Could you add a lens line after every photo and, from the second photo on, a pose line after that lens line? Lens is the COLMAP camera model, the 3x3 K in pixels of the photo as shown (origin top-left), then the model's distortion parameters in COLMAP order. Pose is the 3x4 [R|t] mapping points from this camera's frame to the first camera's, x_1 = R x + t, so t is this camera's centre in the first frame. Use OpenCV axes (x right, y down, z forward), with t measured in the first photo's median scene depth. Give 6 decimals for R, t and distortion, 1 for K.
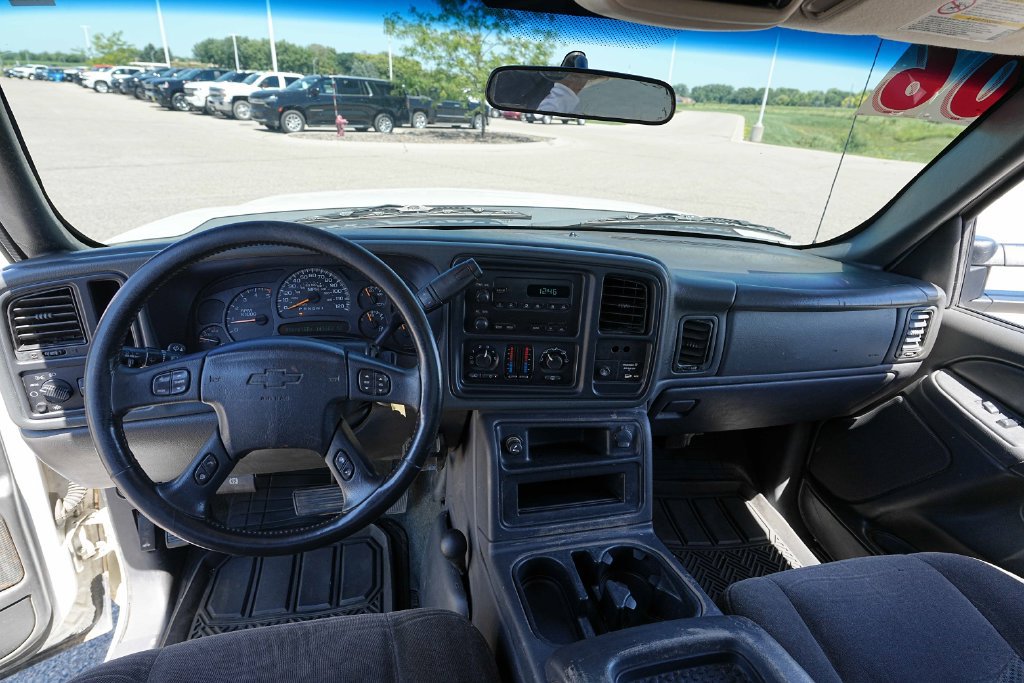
lens RADIAL K [[546.1, 0, 504.3], [0, 546.1, 344.8], [0, 0, 1]] dist [-0.000566, -0.000176]
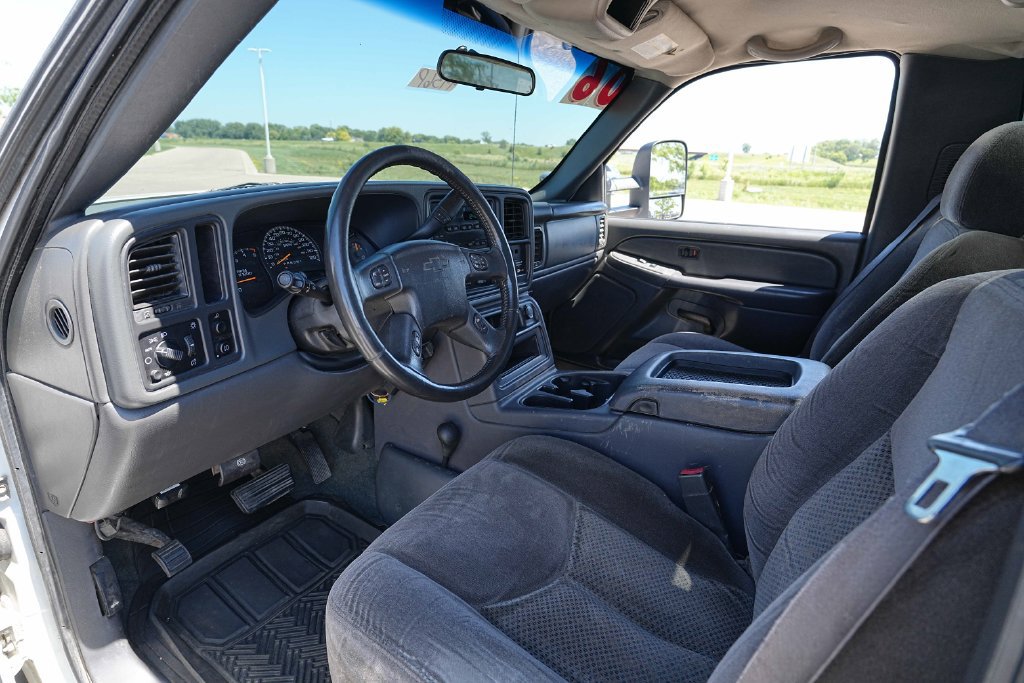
lens RADIAL K [[553.6, 0, 491.9], [0, 553.6, 344.3], [0, 0, 1]] dist [-0.001411, -0.000204]
pose [[0.703855, -0.252262, 0.664042, -0.892654], [0.291487, 0.955058, 0.053852, 0.150488], [-0.647783, 0.155656, 0.745753, -0.028791]]
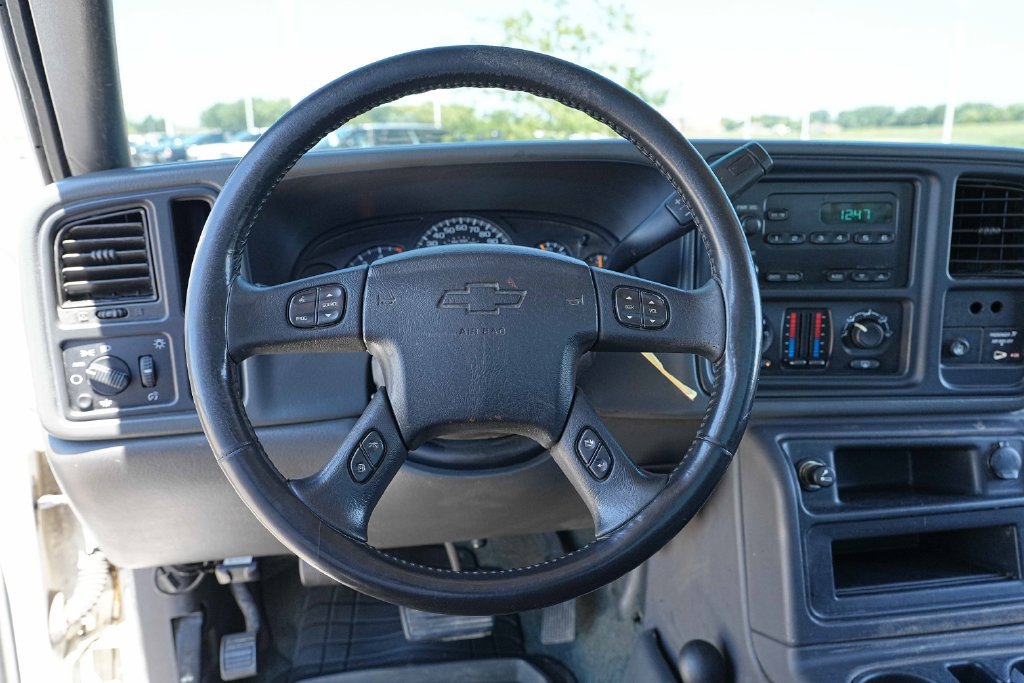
lens RADIAL K [[757.1, 0, 512.0], [0, 757.1, 341.5], [0, 0, 1]] dist [0.000132, 0.000644]
pose [[0.993491, -0.040904, -0.106317, -0.215537], [0.022325, 0.985123, -0.170392, 0.176710], [0.111705, 0.166909, 0.979624, 0.148976]]
